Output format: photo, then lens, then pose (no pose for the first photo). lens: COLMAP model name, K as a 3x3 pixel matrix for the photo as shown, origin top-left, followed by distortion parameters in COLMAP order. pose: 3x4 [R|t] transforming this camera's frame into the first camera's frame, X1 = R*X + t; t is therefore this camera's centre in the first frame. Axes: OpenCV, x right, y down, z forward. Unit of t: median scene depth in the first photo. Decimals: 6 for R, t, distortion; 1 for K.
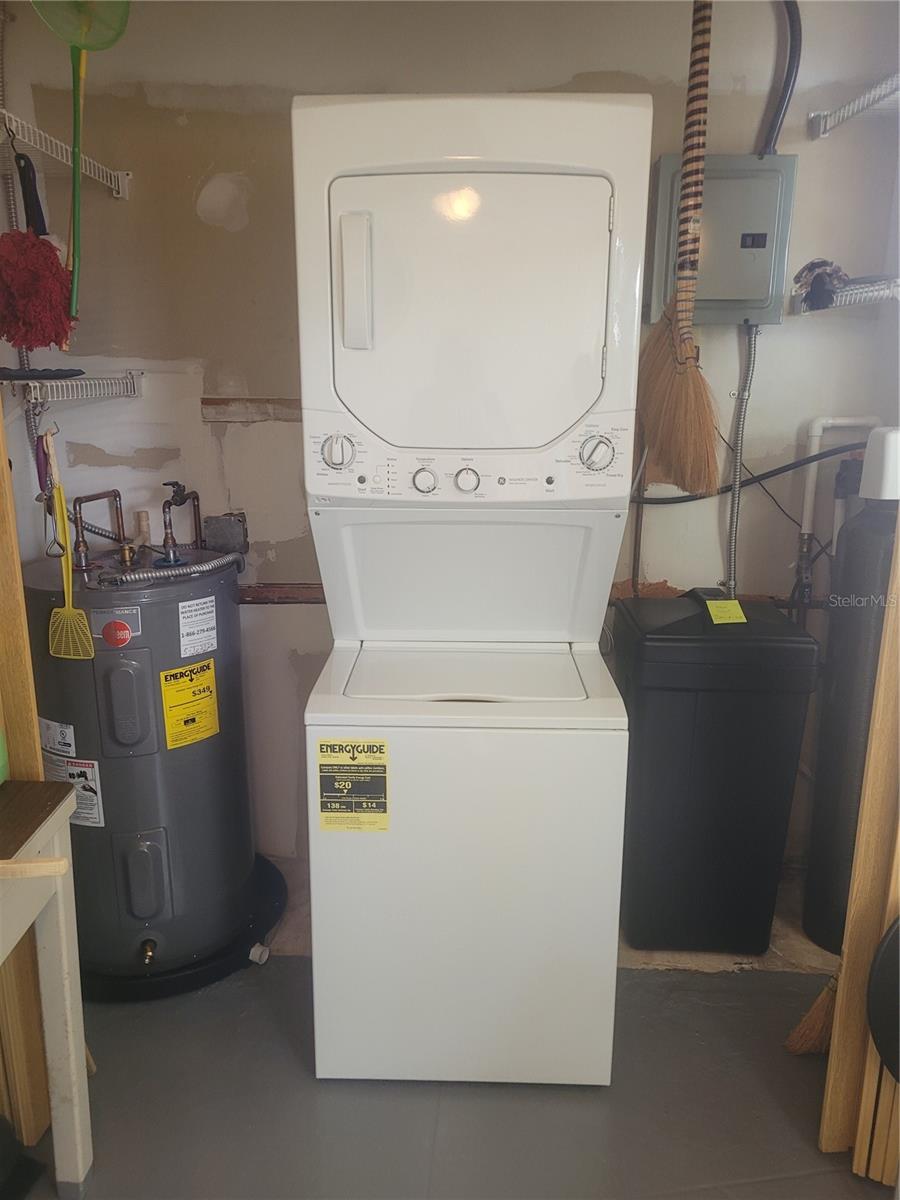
lens RADIAL K [[914.2, 0, 450.0], [0, 914.2, 600.0], [0, 0, 1]] dist [0.056790, -0.067722]
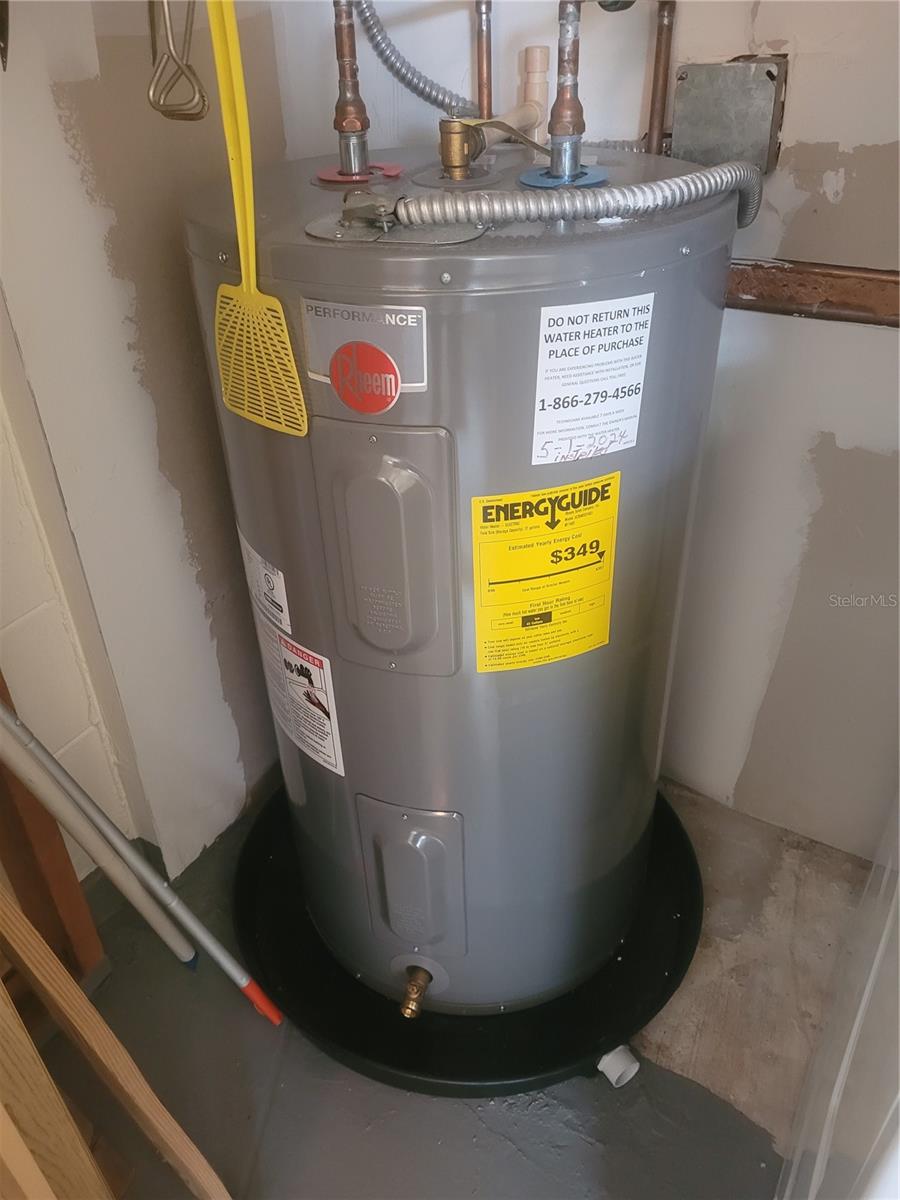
lens RADIAL K [[914.2, 0, 450.0], [0, 914.2, 600.0], [0, 0, 1]] dist [0.056790, -0.067722]
pose [[0.874168, 0.255664, -0.412876, -0.153206], [-0.098241, 0.925720, 0.365229, -0.016075], [0.475583, -0.278710, 0.834351, 0.647405]]
